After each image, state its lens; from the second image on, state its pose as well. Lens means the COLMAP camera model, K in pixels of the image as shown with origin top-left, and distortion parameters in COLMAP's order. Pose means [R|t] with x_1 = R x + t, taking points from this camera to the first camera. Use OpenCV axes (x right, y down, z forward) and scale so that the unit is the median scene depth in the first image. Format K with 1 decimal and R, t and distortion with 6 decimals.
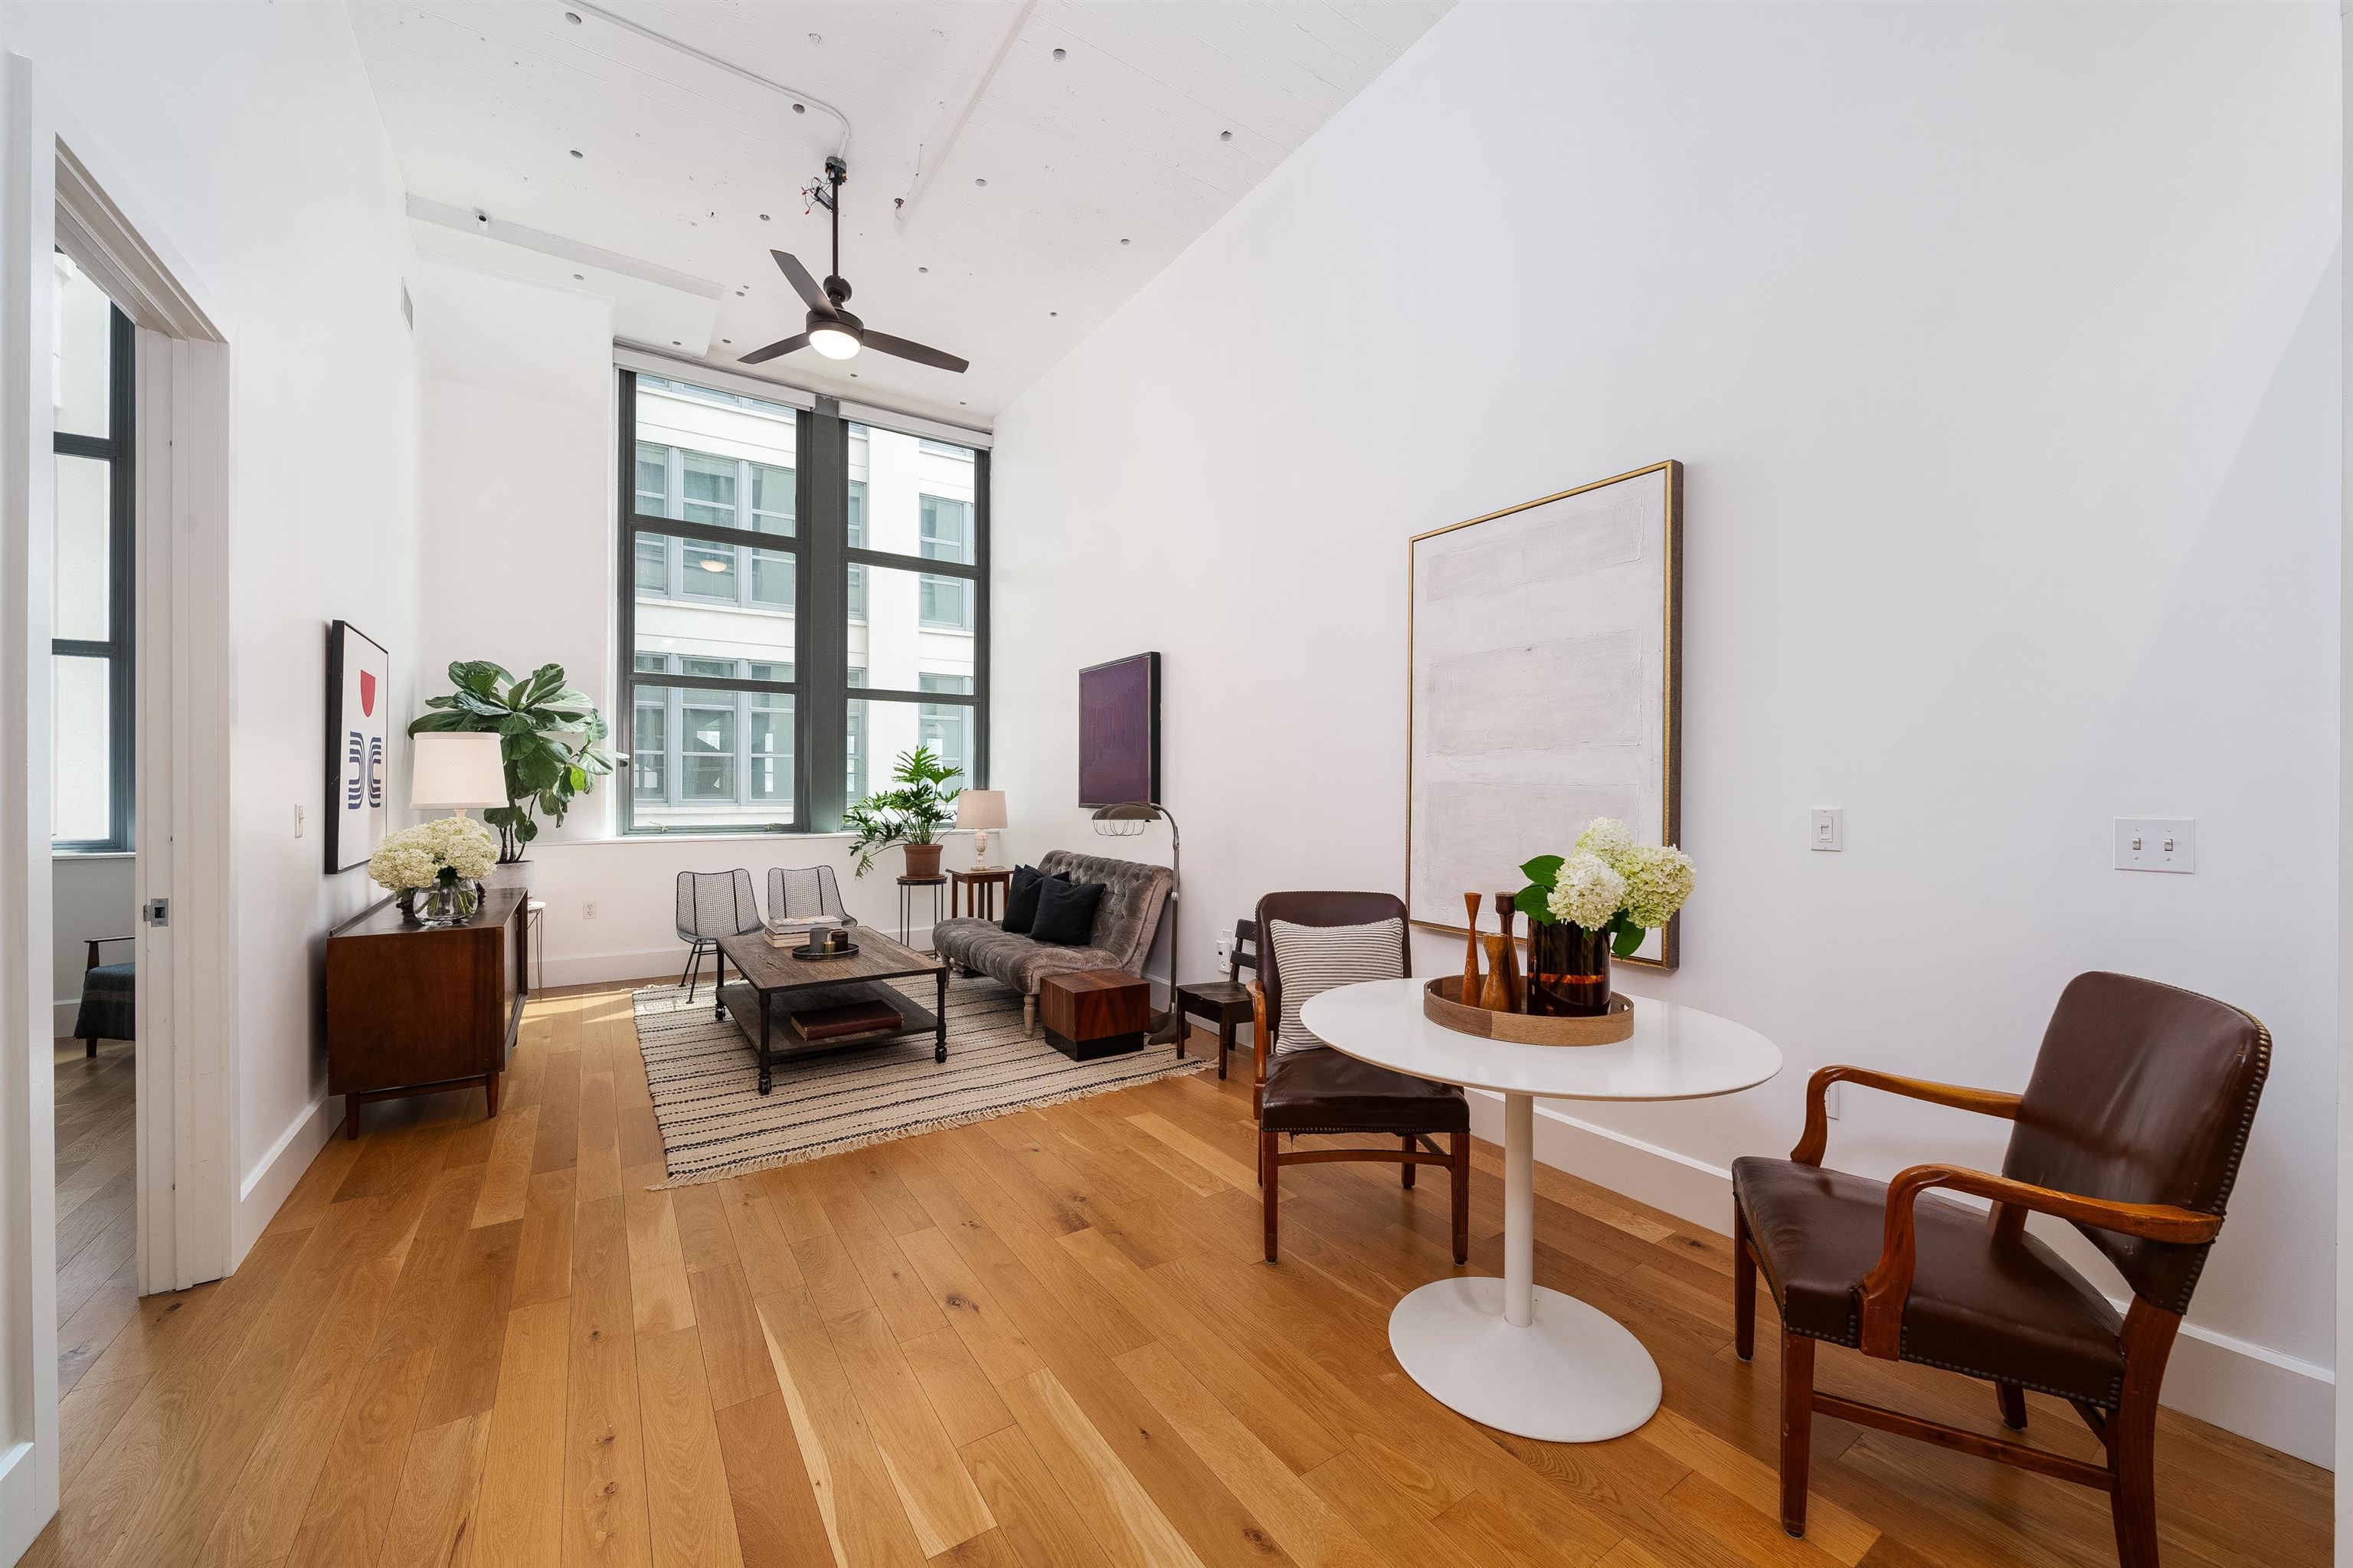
lens RADIAL K [[883.1, 0, 1183.5], [0, 883.1, 785.4], [0, 0, 1]] dist [-0.002971, -0.000128]
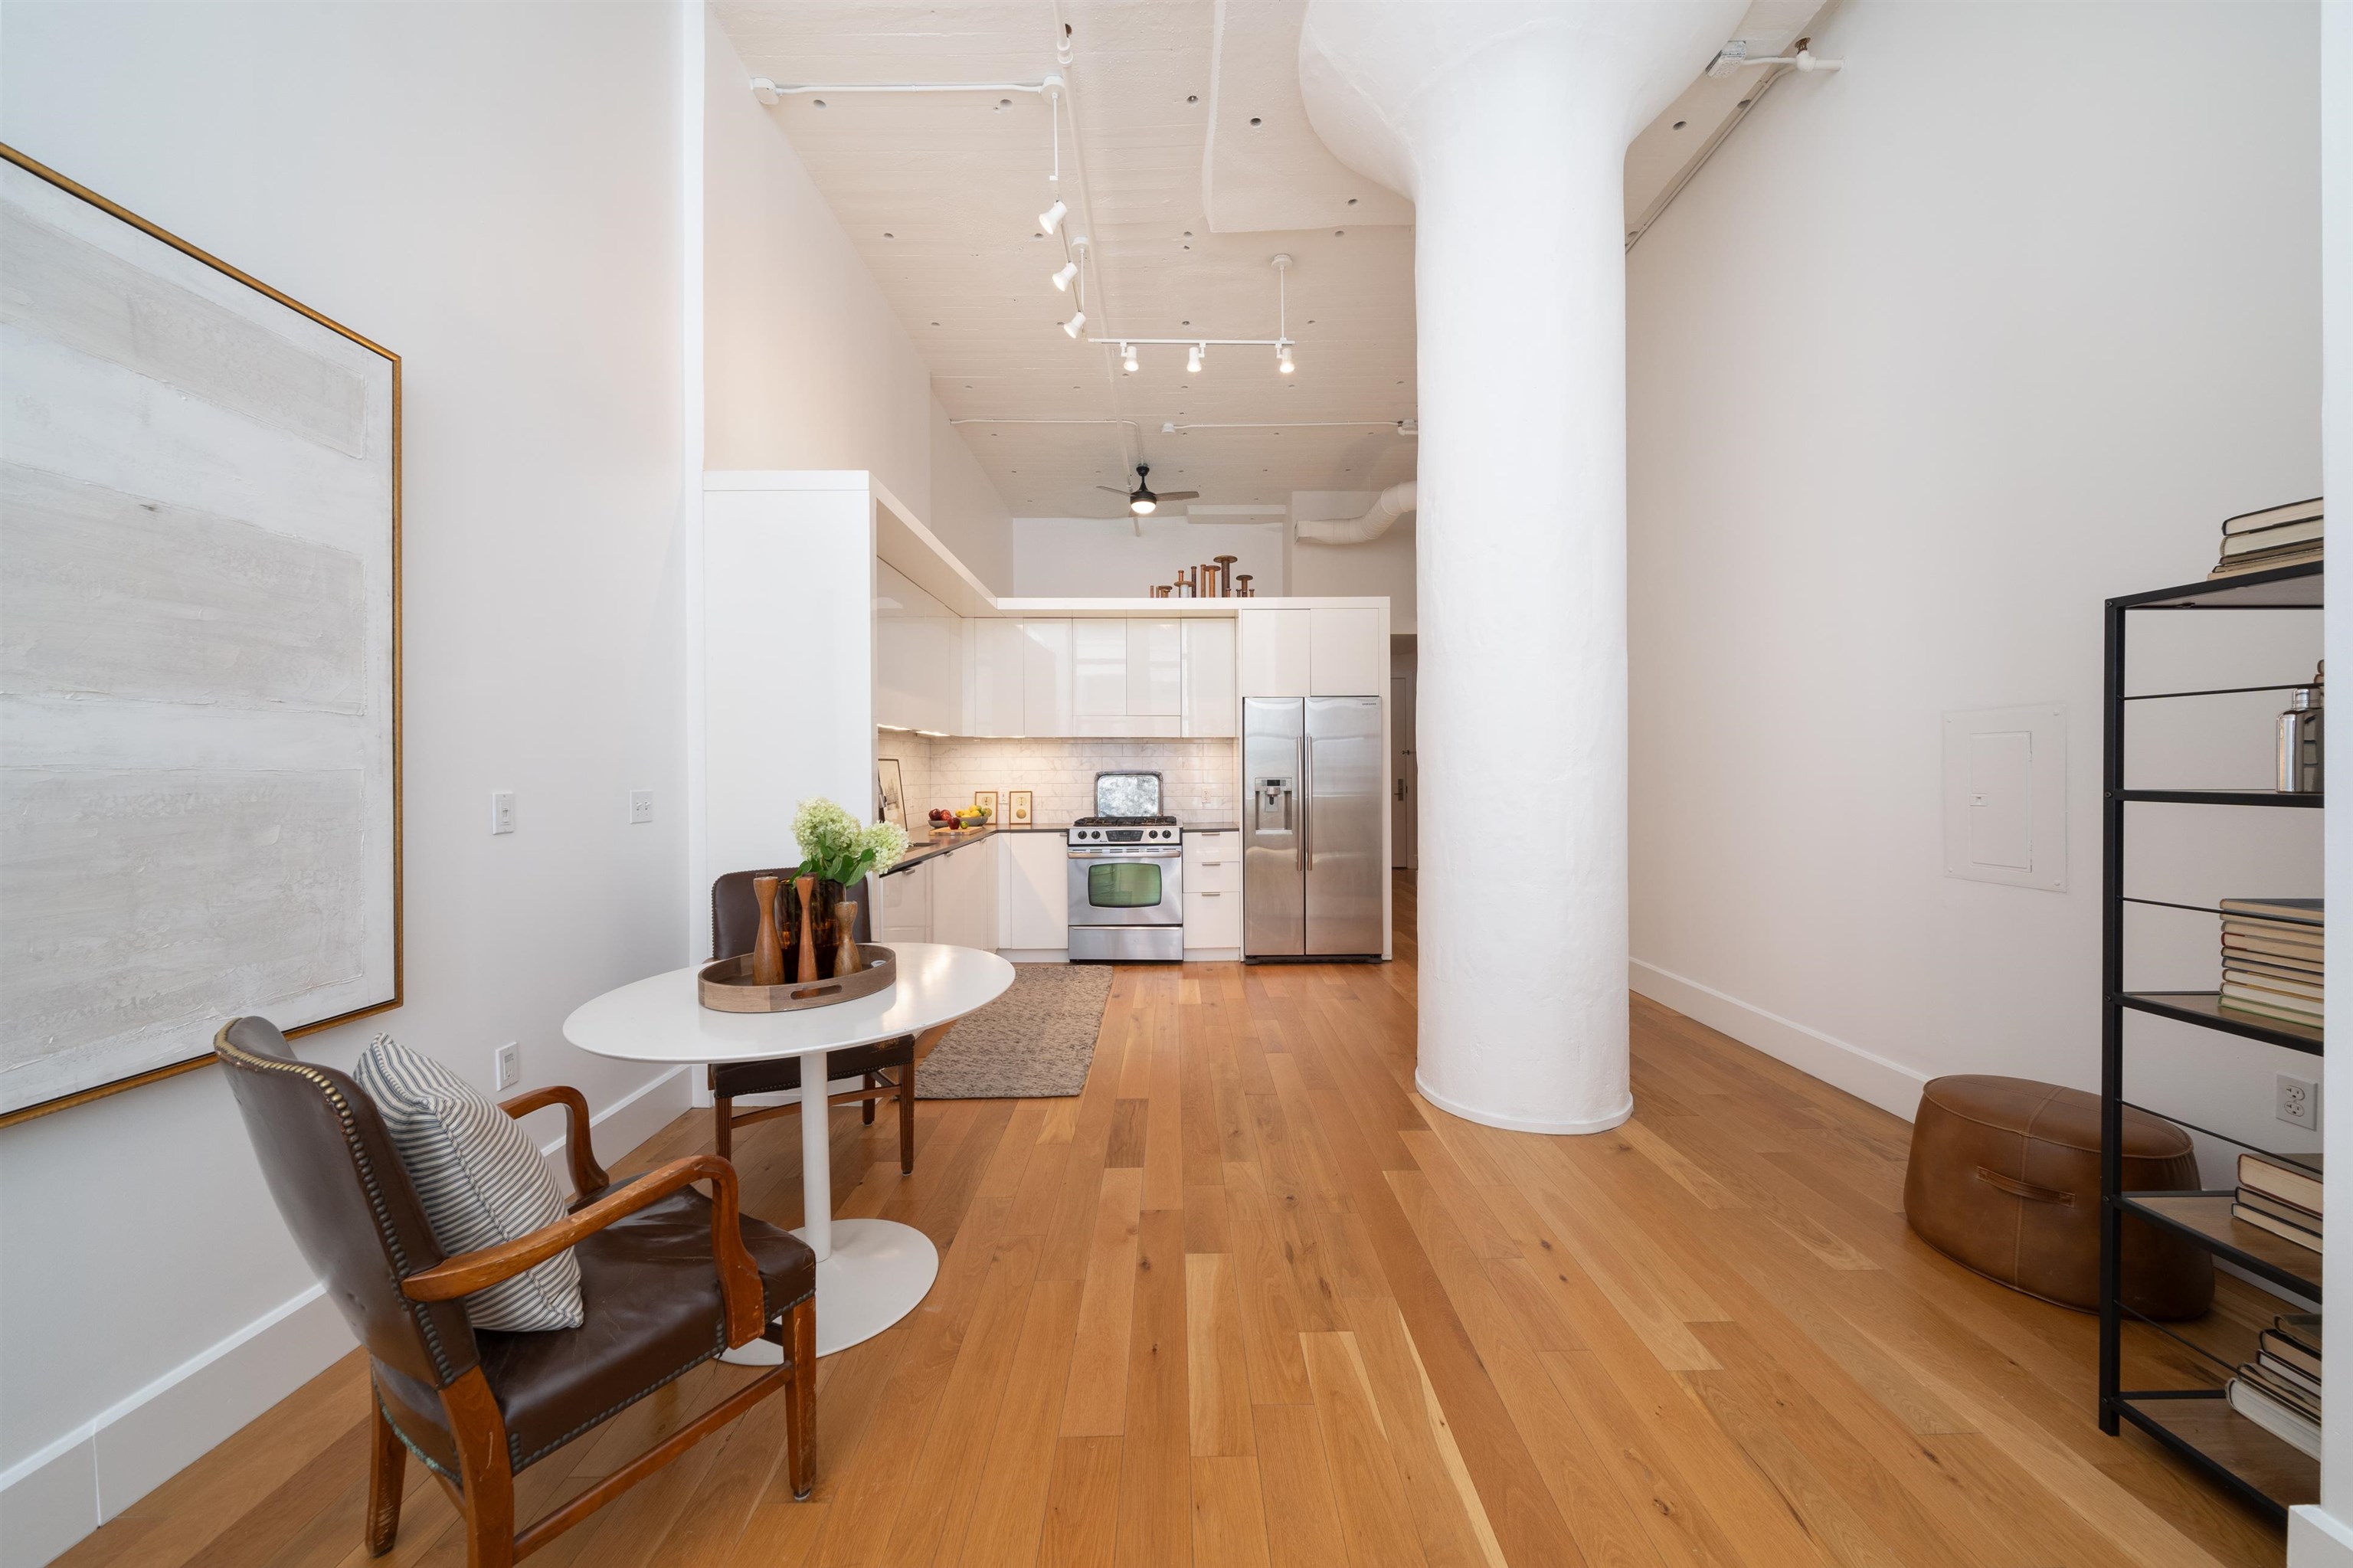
lens RADIAL K [[820.6, 0, 1188.3], [0, 820.6, 781.9], [0, 0, 1]] dist [-0.005134, -0.000174]
pose [[-0.838210, -0.003764, 0.545335, -0.239608], [0.004685, 0.999890, 0.014103, 0.000974], [-0.545328, 0.014376, -0.838100, 0.684508]]
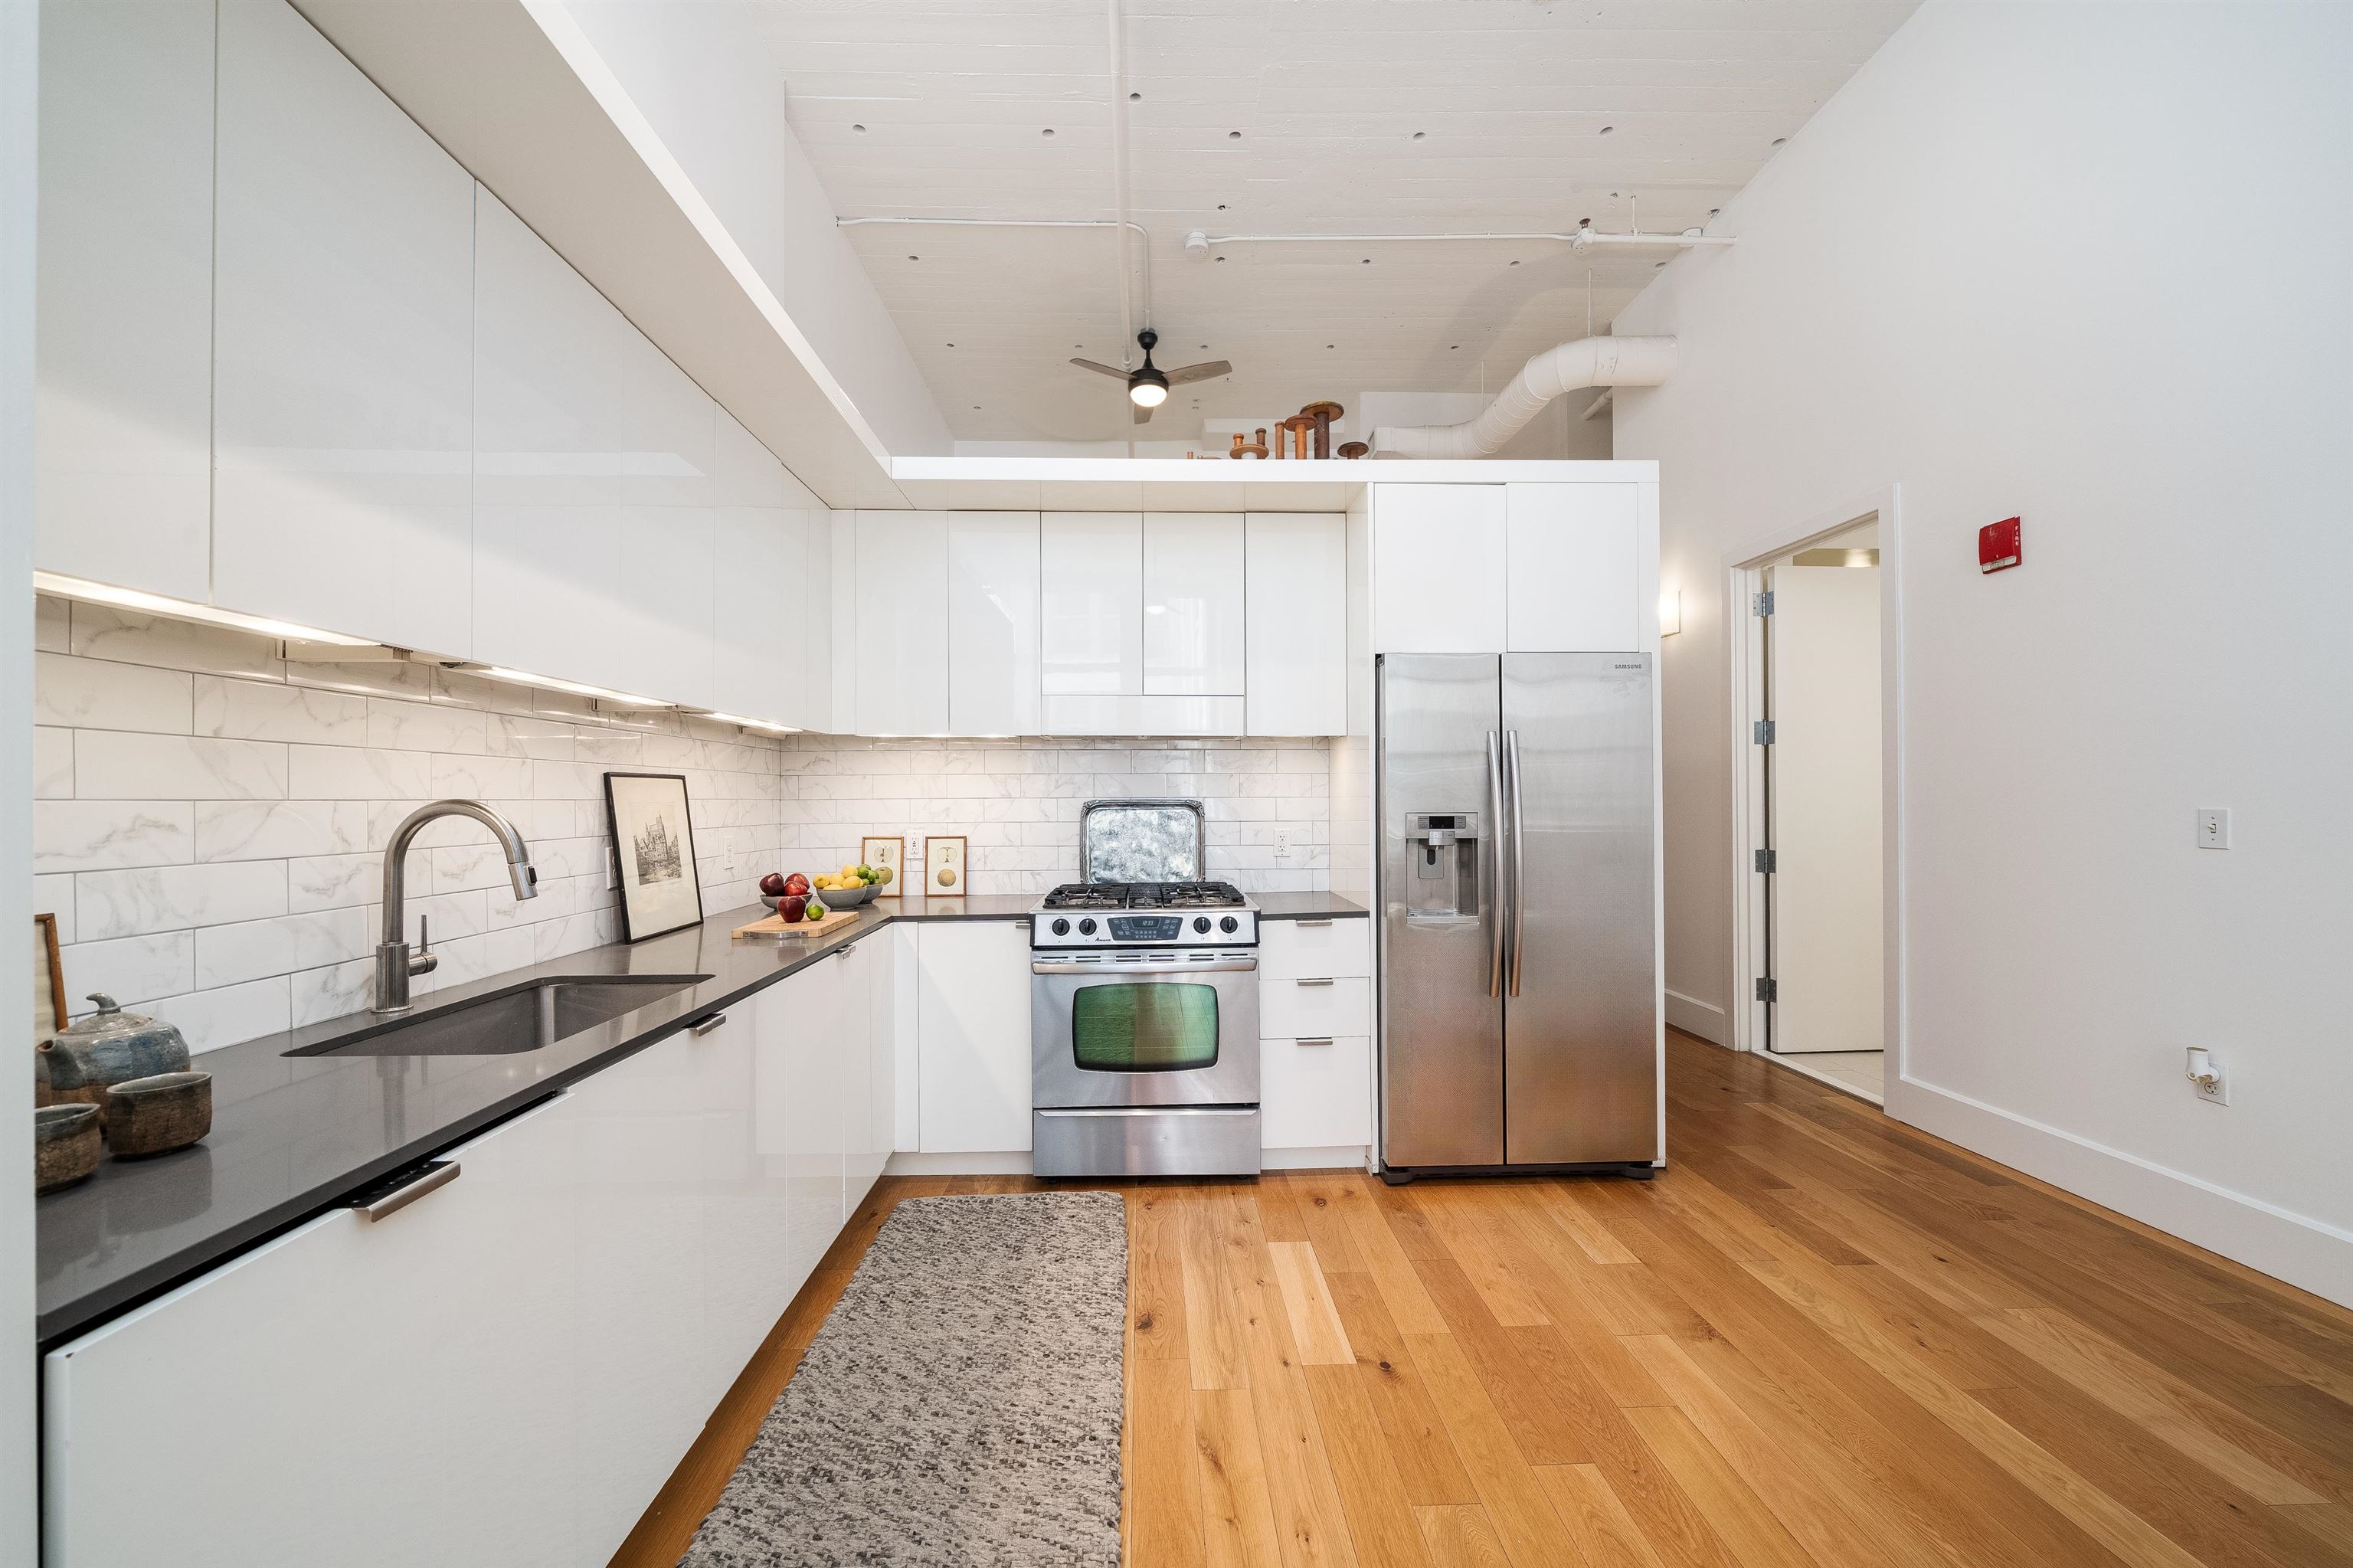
lens RADIAL K [[870.7, 0, 1168.5], [0, 870.7, 796.4], [0, 0, 1]] dist [-0.001362, -0.000194]
pose [[-0.844024, 0.006270, 0.536269, 0.128900], [0.005133, 0.999980, -0.003613, 0.001962], [-0.536281, -0.000297, -0.844039, 0.267727]]
